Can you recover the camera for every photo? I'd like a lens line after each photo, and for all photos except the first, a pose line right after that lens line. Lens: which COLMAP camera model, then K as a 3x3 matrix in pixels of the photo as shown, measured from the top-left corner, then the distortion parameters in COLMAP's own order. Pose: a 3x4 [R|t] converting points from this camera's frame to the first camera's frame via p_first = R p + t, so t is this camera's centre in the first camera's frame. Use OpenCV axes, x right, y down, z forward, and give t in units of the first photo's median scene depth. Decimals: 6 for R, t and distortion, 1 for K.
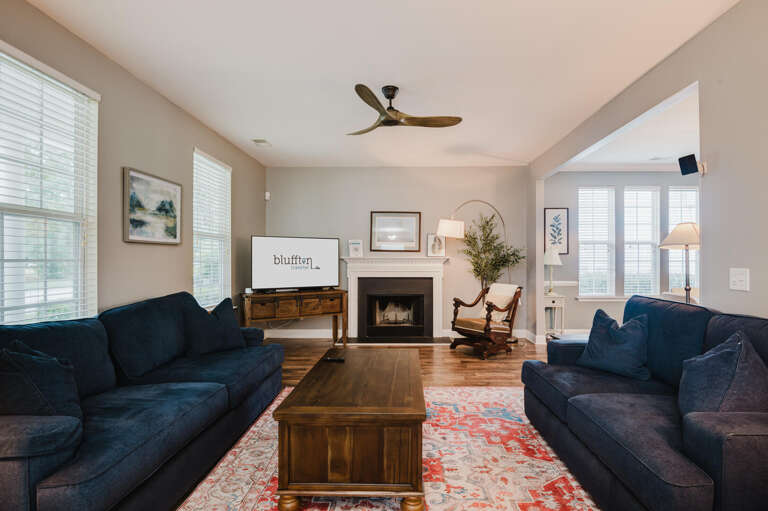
lens RADIAL K [[386.6, 0, 402.1], [0, 386.6, 258.1], [0, 0, 1]] dist [0.000398, -0.000345]
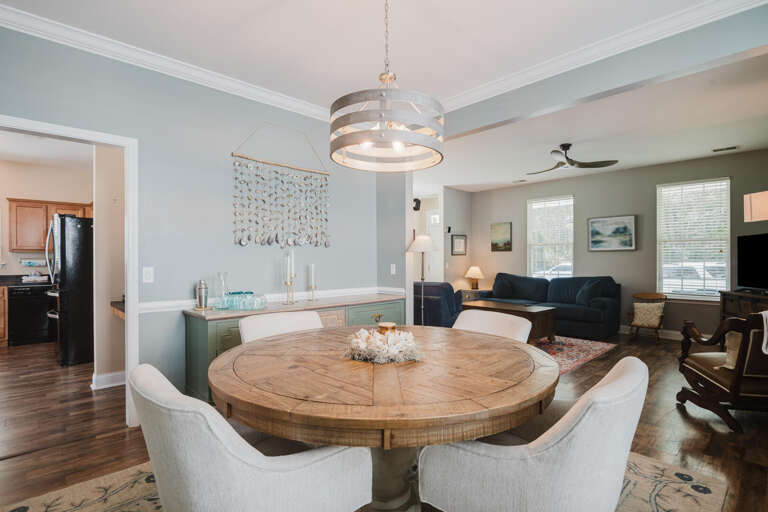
lens RADIAL K [[378.8, 0, 383.5], [0, 378.8, 259.9], [0, 0, 1]] dist [0.000262, -0.007438]
pose [[-0.725027, 0.005261, -0.688700, 0.972877], [0.010482, 0.999939, -0.003396, 0.001922], [0.688640, -0.009681, -0.725039, 1.027883]]
